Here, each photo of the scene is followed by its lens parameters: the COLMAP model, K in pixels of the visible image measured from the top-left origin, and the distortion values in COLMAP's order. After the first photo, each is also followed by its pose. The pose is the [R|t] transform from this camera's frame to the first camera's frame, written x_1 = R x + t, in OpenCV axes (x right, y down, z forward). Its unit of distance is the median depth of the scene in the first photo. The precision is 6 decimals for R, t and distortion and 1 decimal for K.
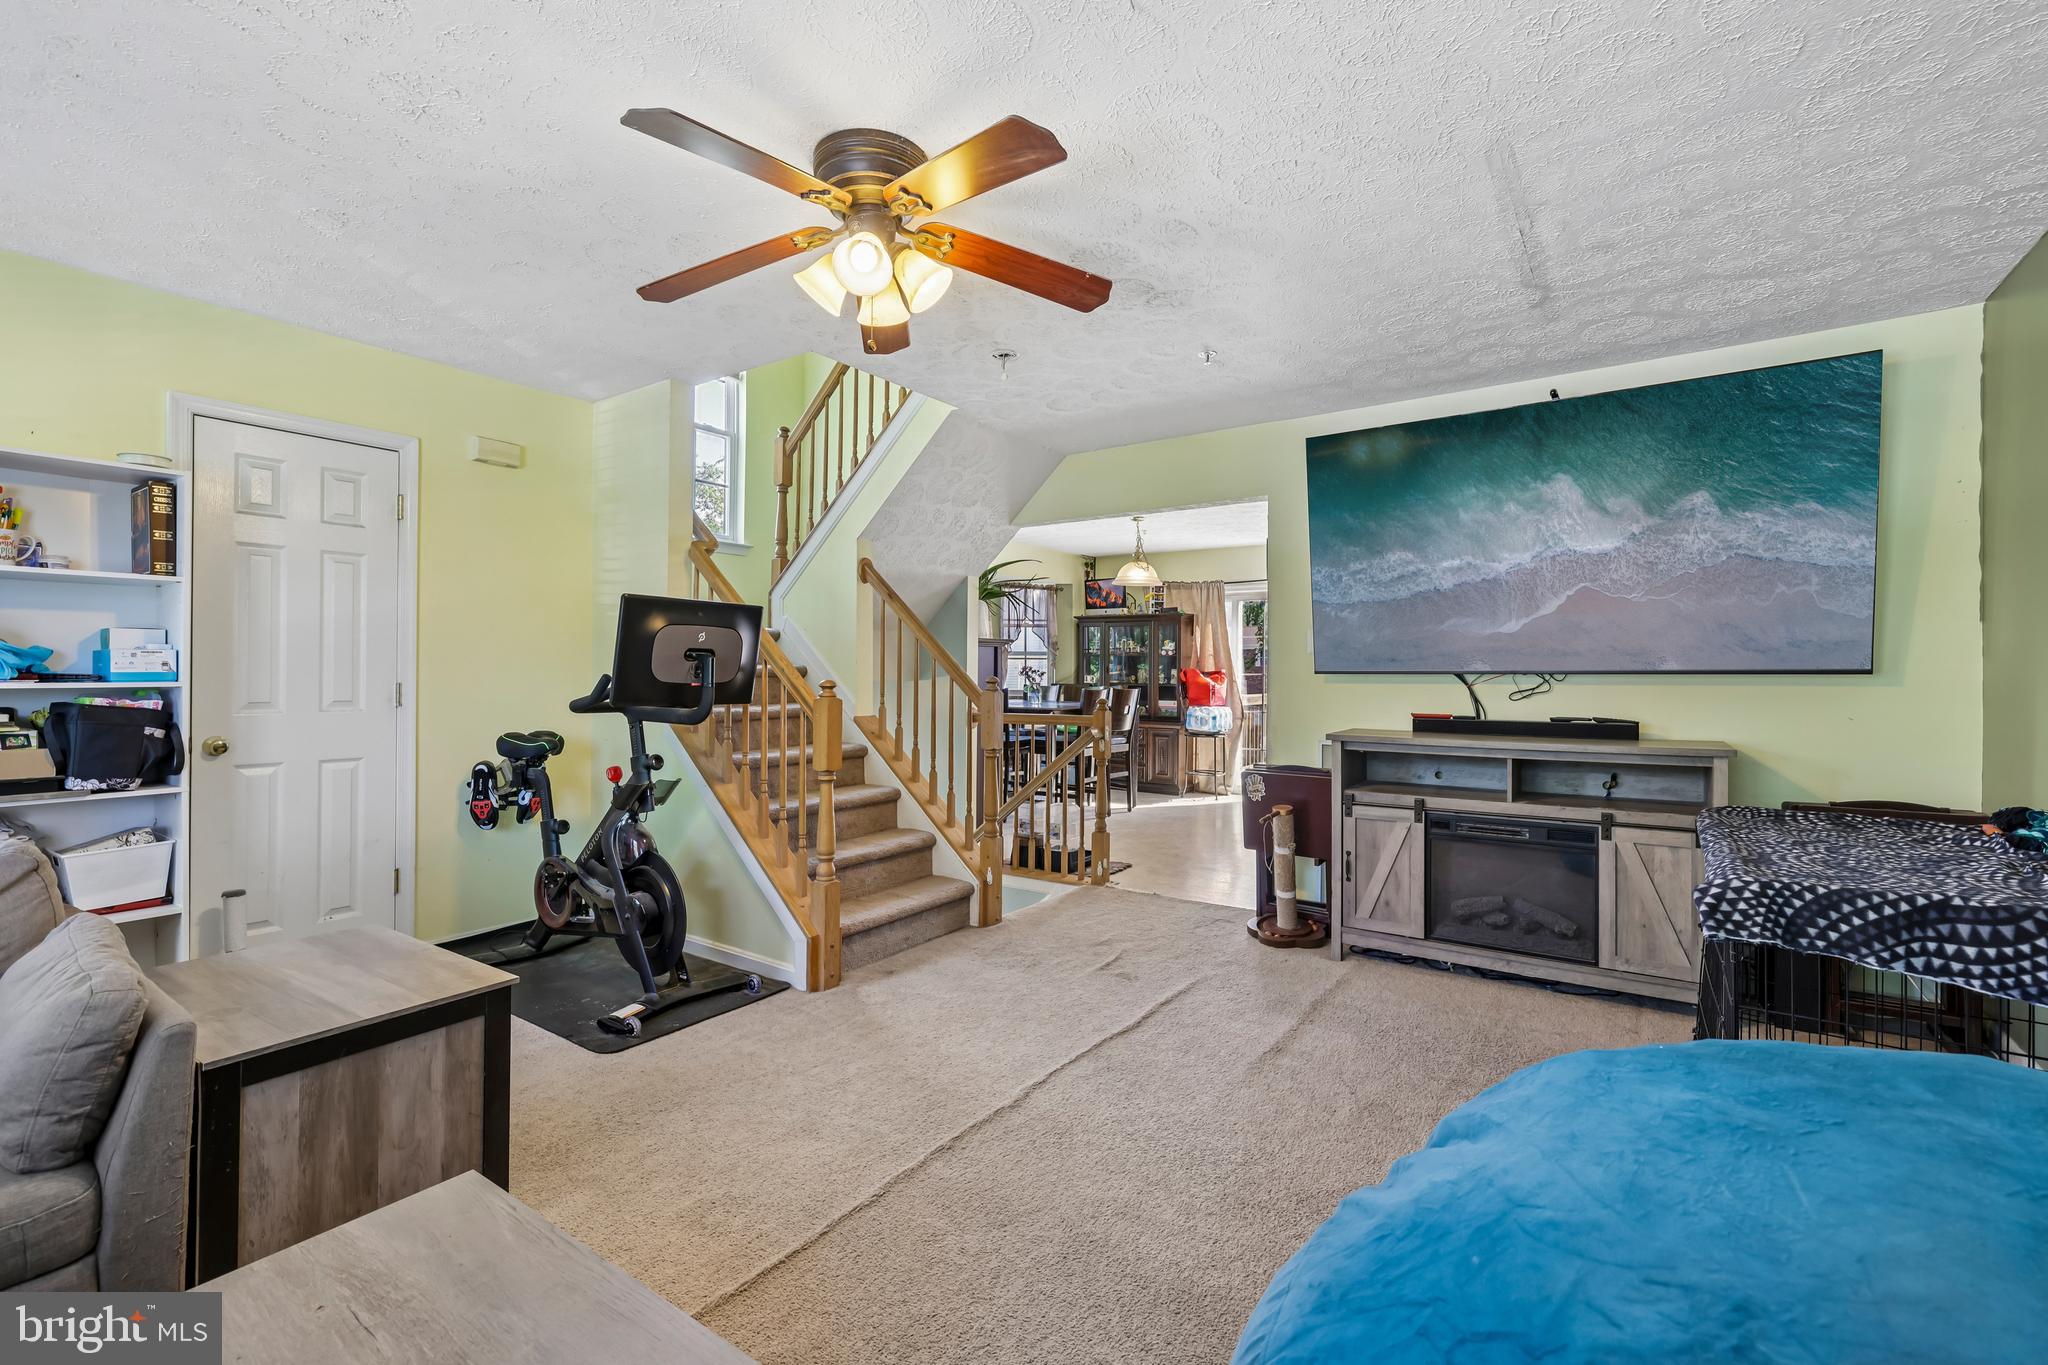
lens RADIAL K [[876.8, 0, 1011.4], [0, 876.8, 669.5], [0, 0, 1]] dist [-0.000053, -0.000084]
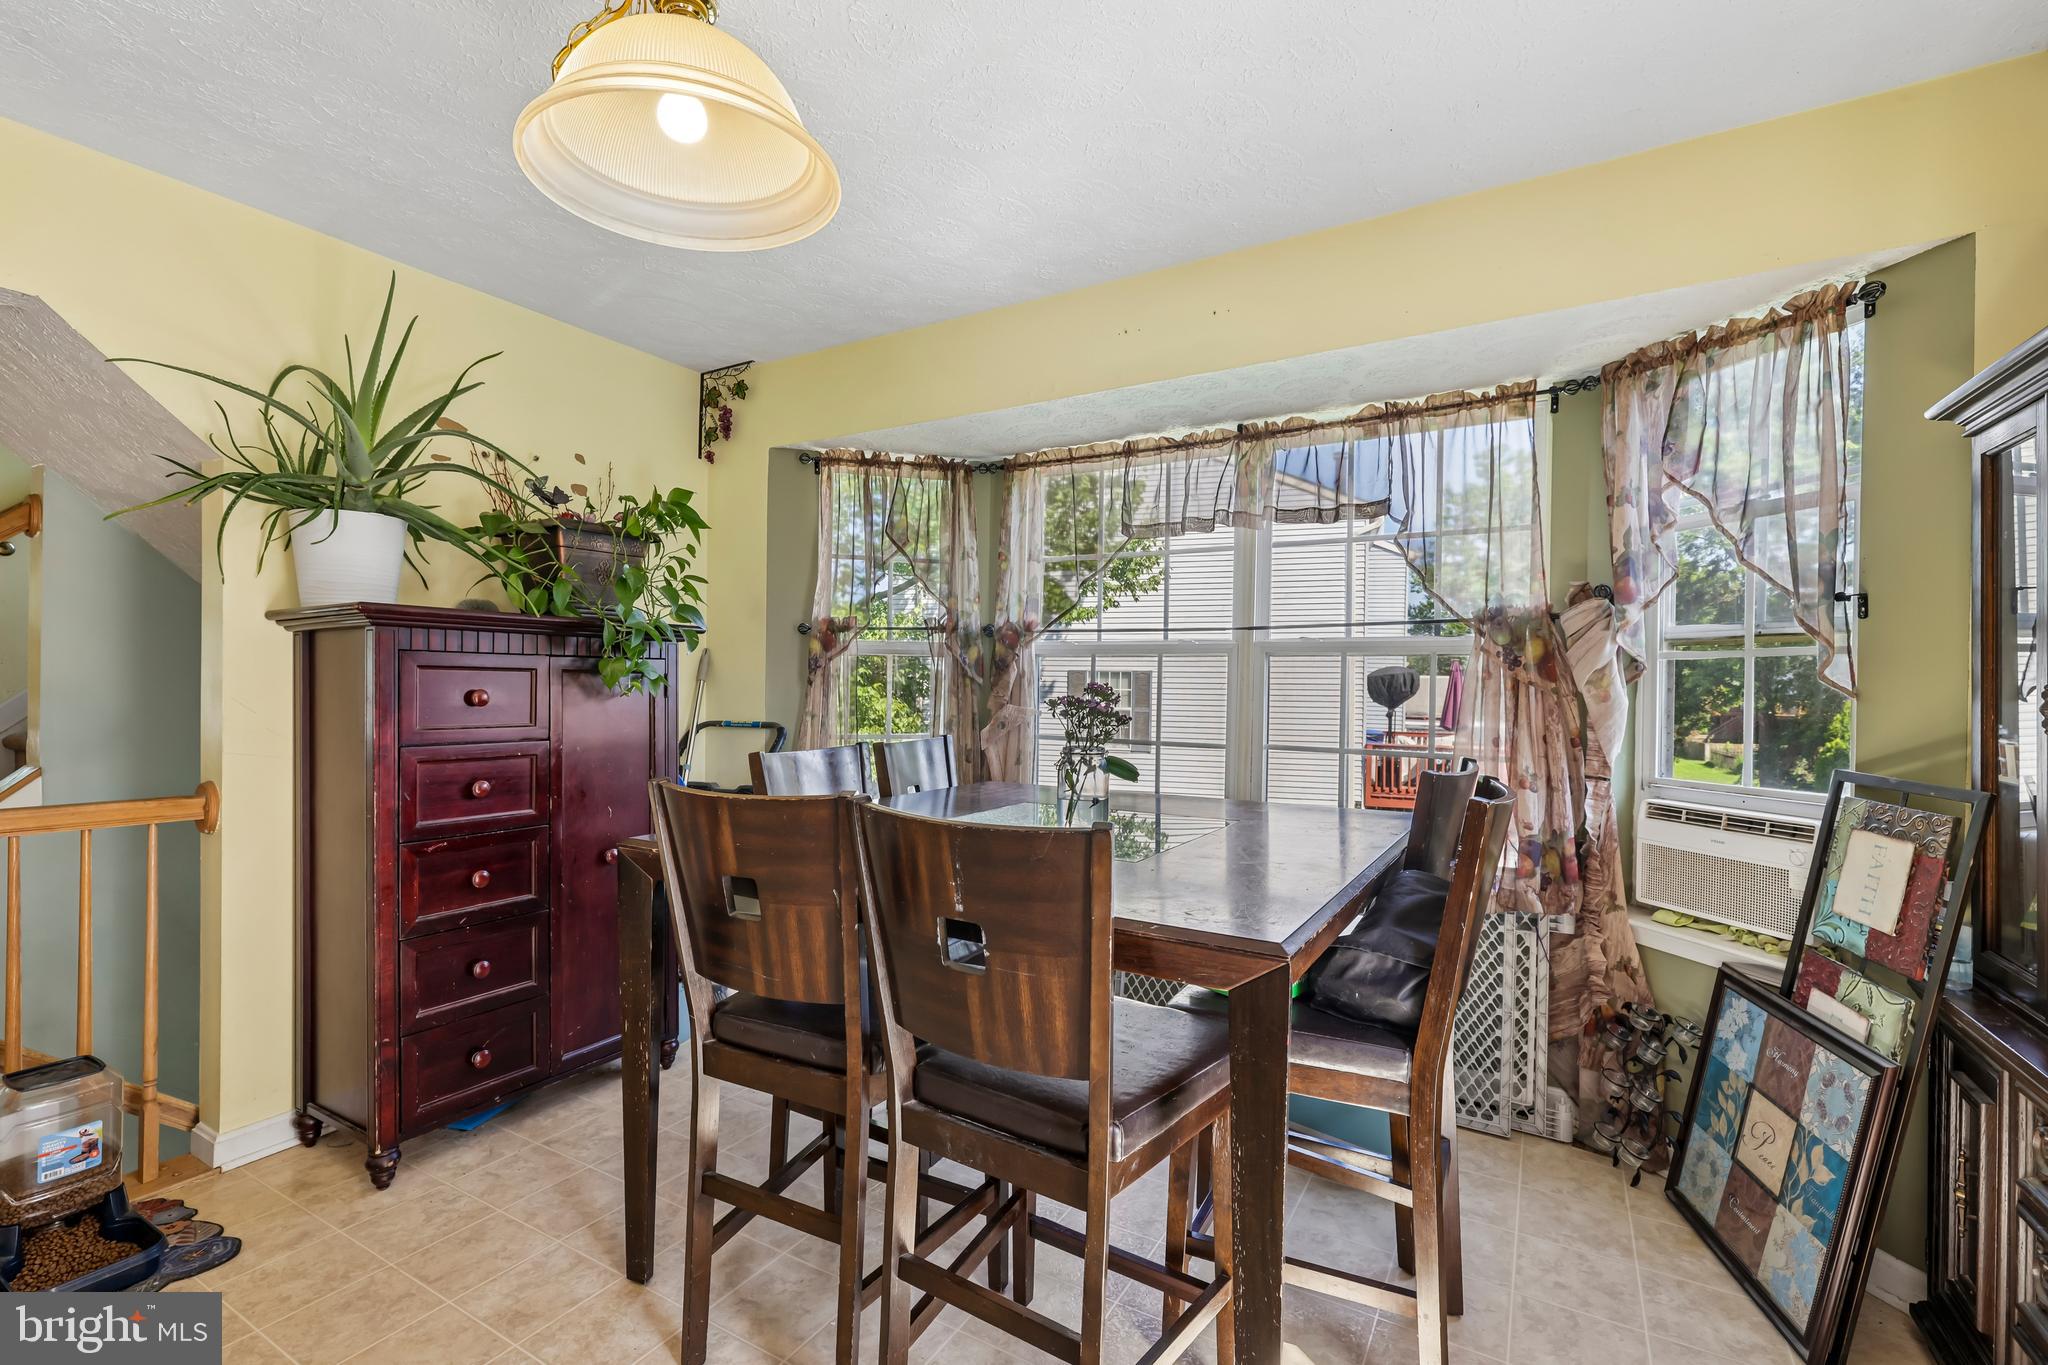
lens RADIAL K [[906.3, 0, 1024.0], [0, 906.3, 682.5], [0, 0, 1]] dist [-0.000779, 0.000159]
pose [[0.084283, -0.004563, -0.996431, 0.254225], [-0.003061, 0.999984, -0.004839, -0.002723], [0.996437, 0.003458, 0.084268, 0.836309]]
